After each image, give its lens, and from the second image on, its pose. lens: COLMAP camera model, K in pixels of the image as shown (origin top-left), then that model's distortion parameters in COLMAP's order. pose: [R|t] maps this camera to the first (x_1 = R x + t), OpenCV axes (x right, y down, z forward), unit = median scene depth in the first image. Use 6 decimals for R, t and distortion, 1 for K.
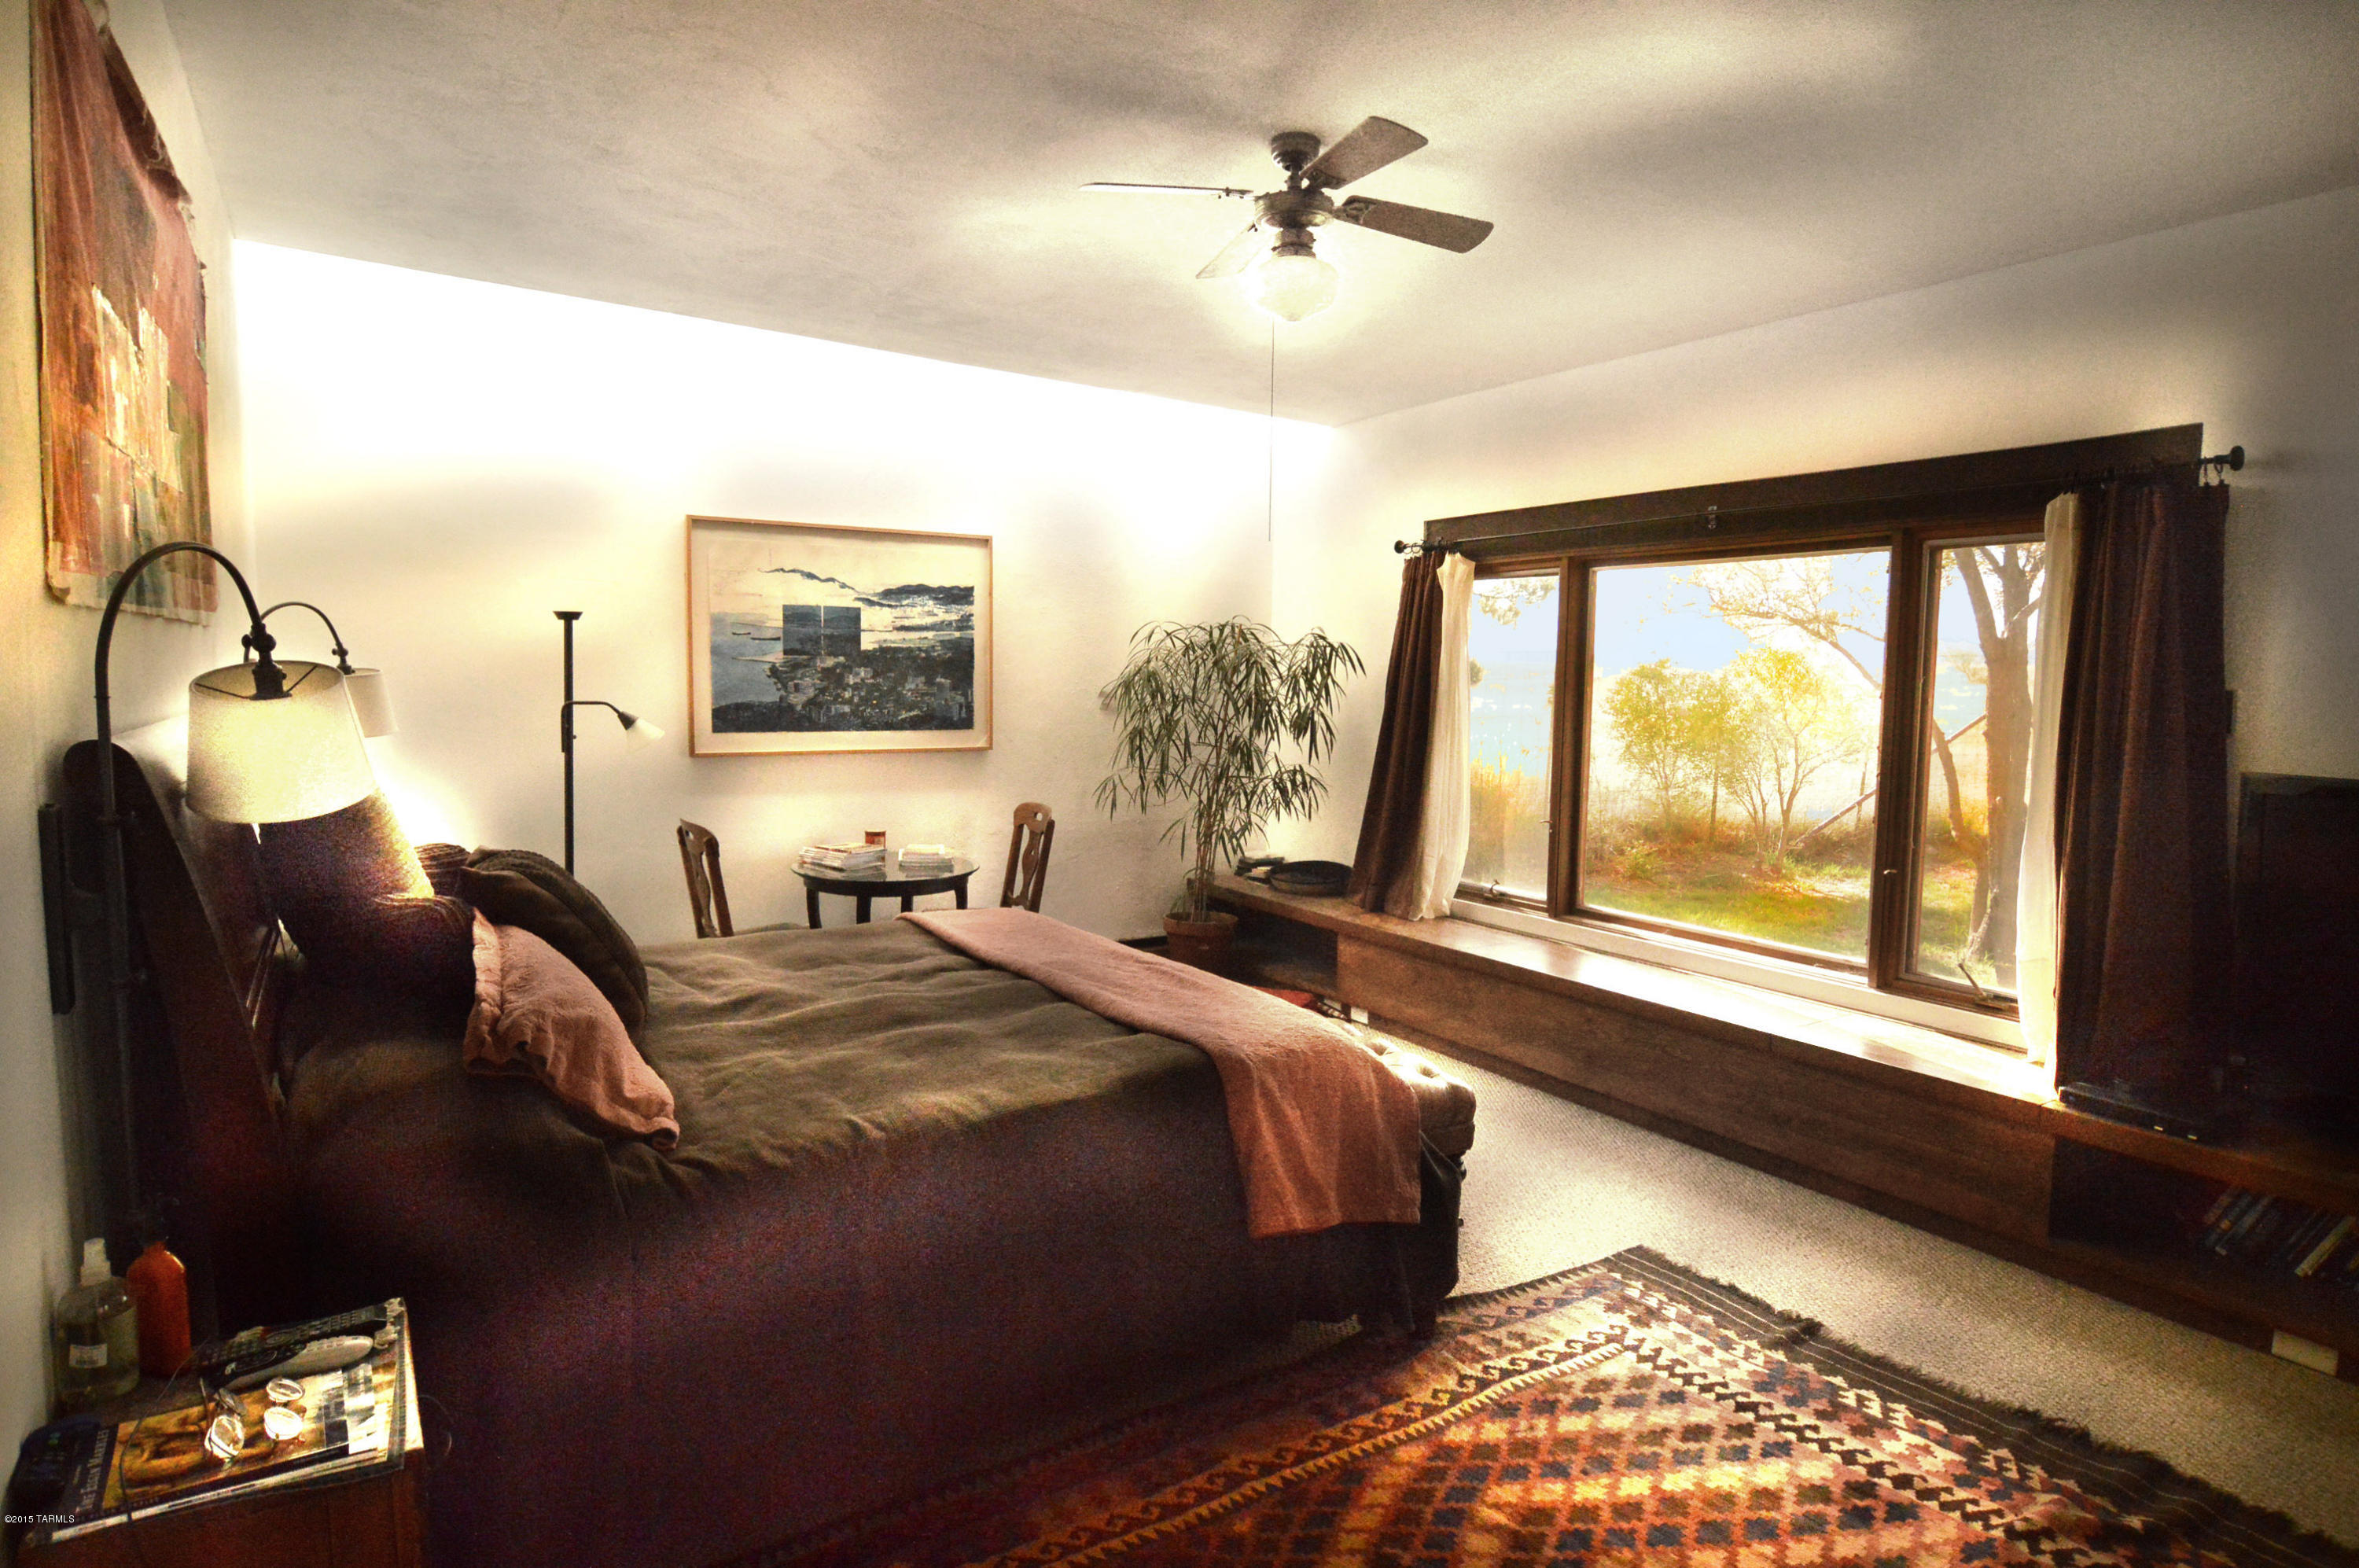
lens RADIAL K [[1309.6, 0, 1180.4], [0, 1309.6, 689.3], [0, 0, 1]] dist [-0.007915, -0.001152]
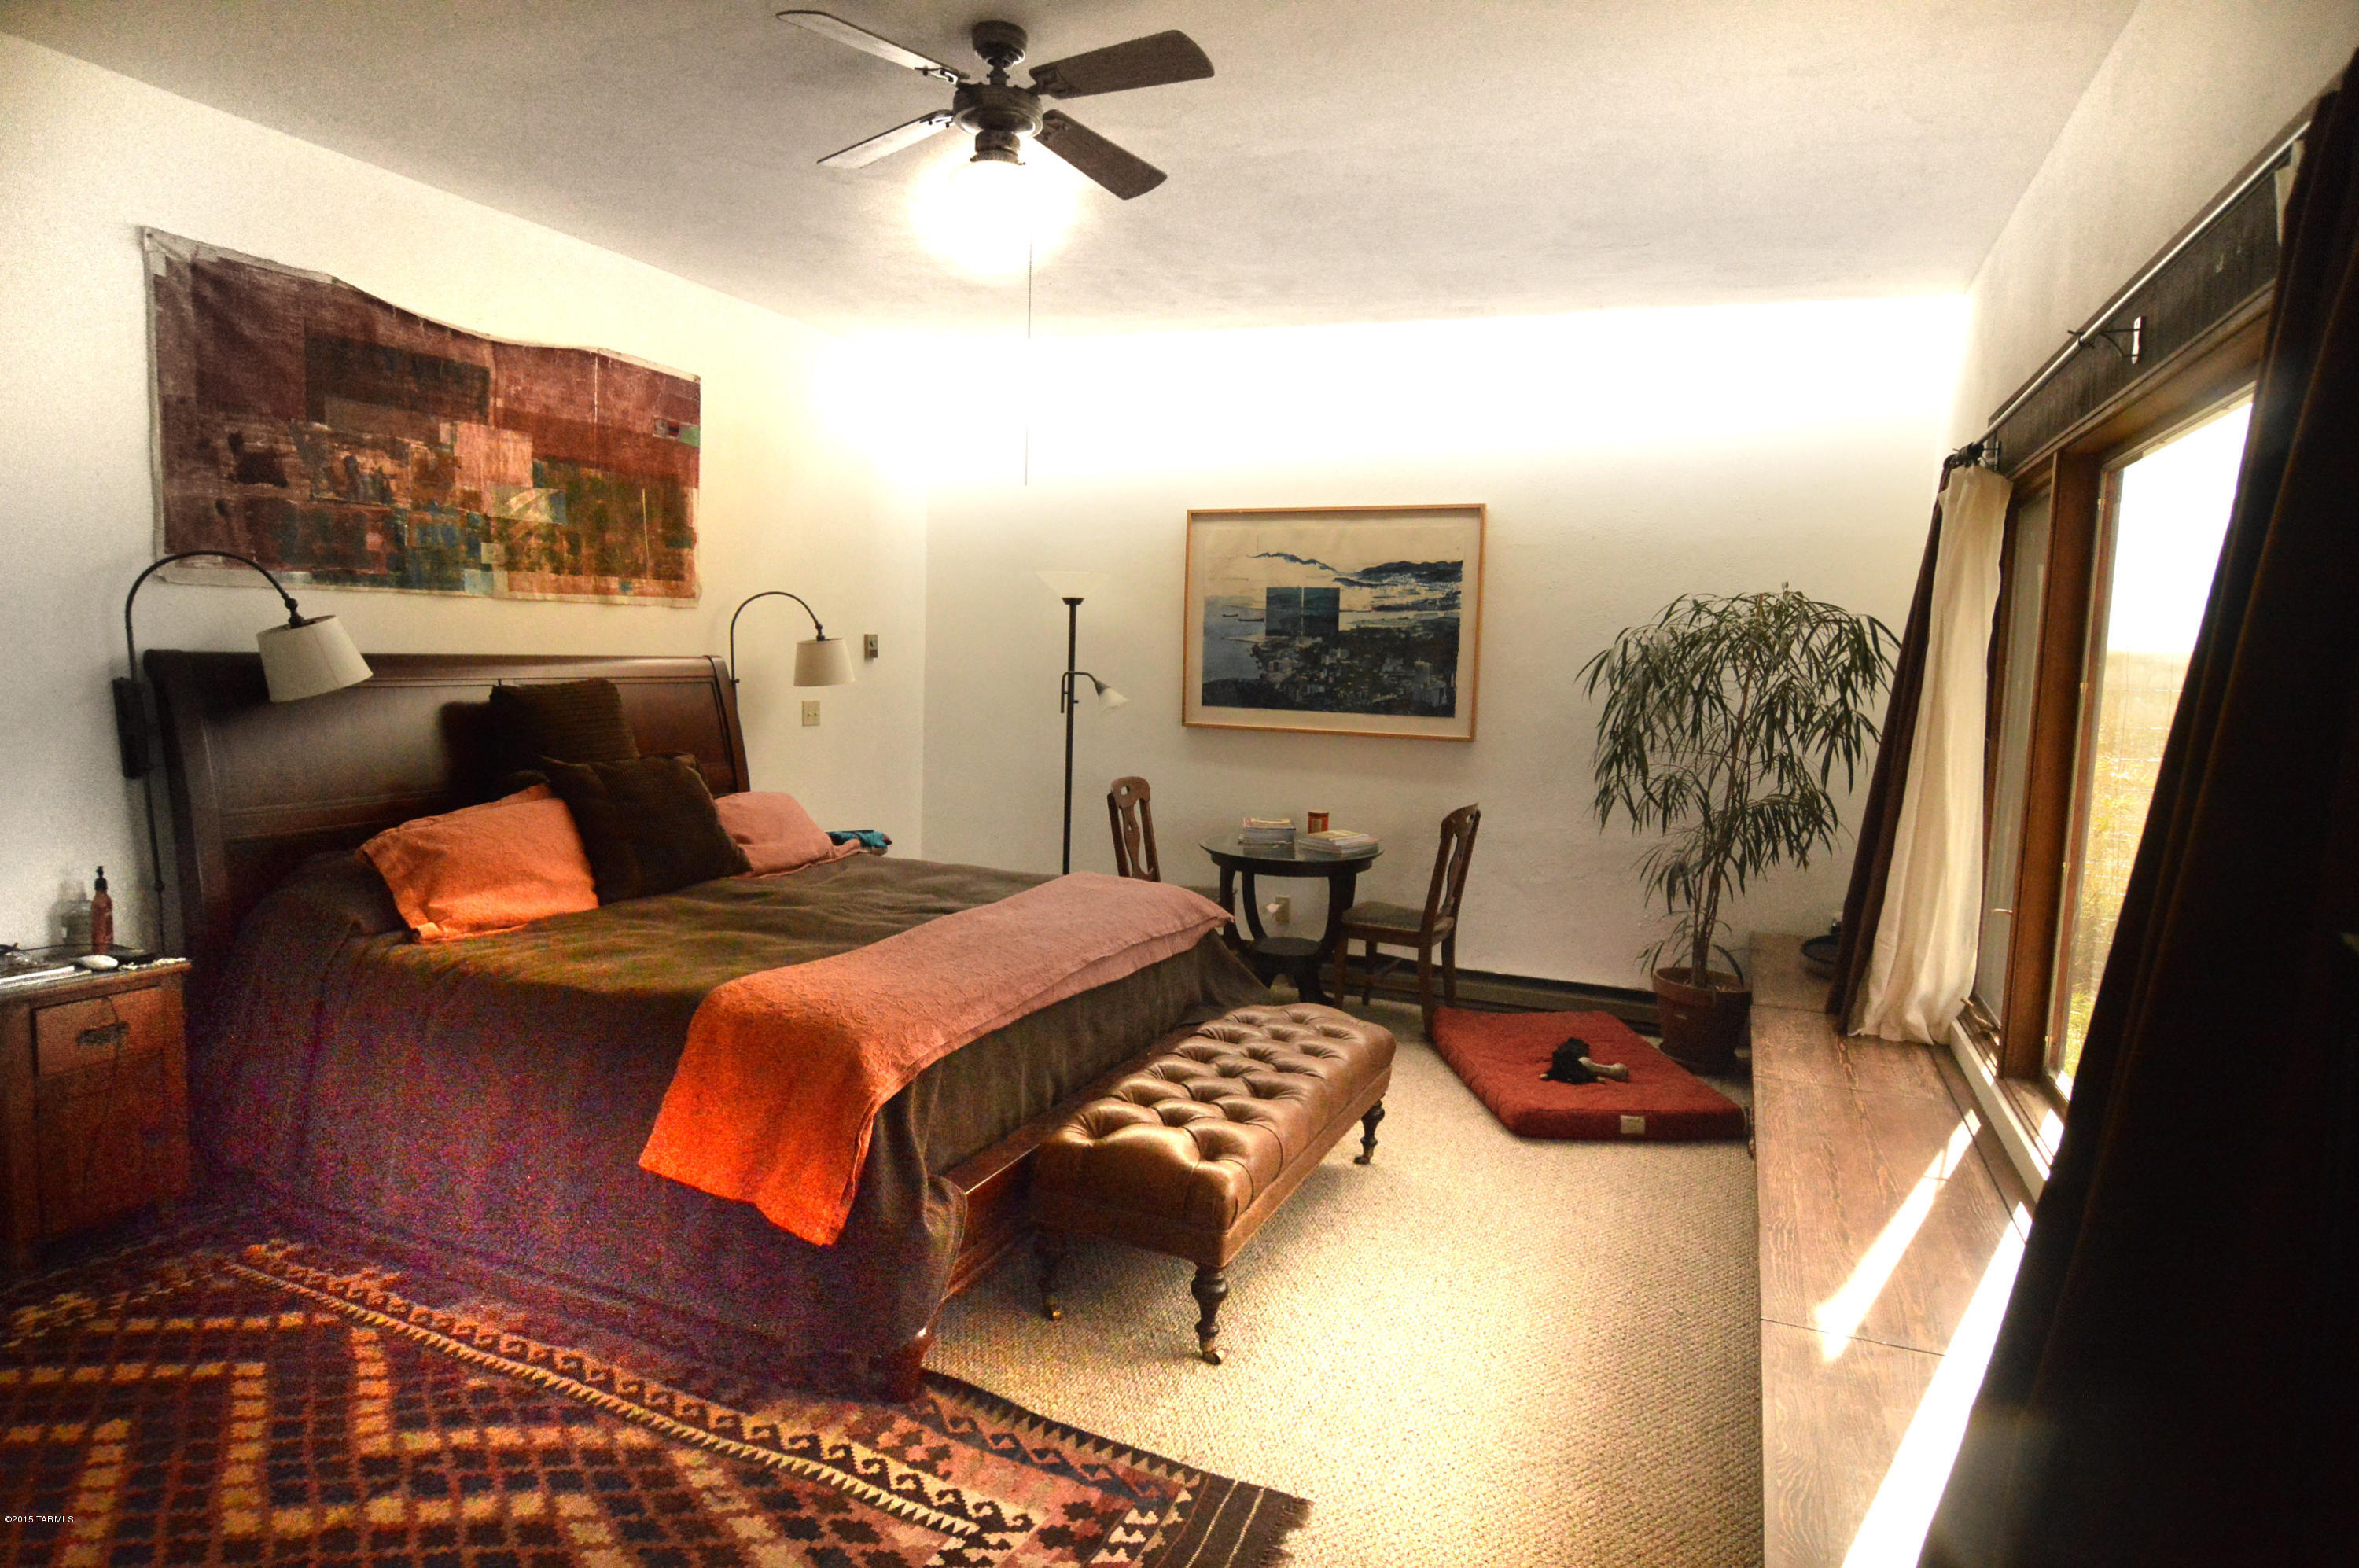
lens RADIAL K [[1309.6, 0, 1180.4], [0, 1309.6, 689.3], [0, 0, 1]] dist [-0.007915, -0.001152]
pose [[0.555655, 0.027052, -0.830973, 0.532300], [-0.033381, 0.999391, 0.010214, 0.008520], [0.830743, 0.022063, 0.556219, 0.359677]]
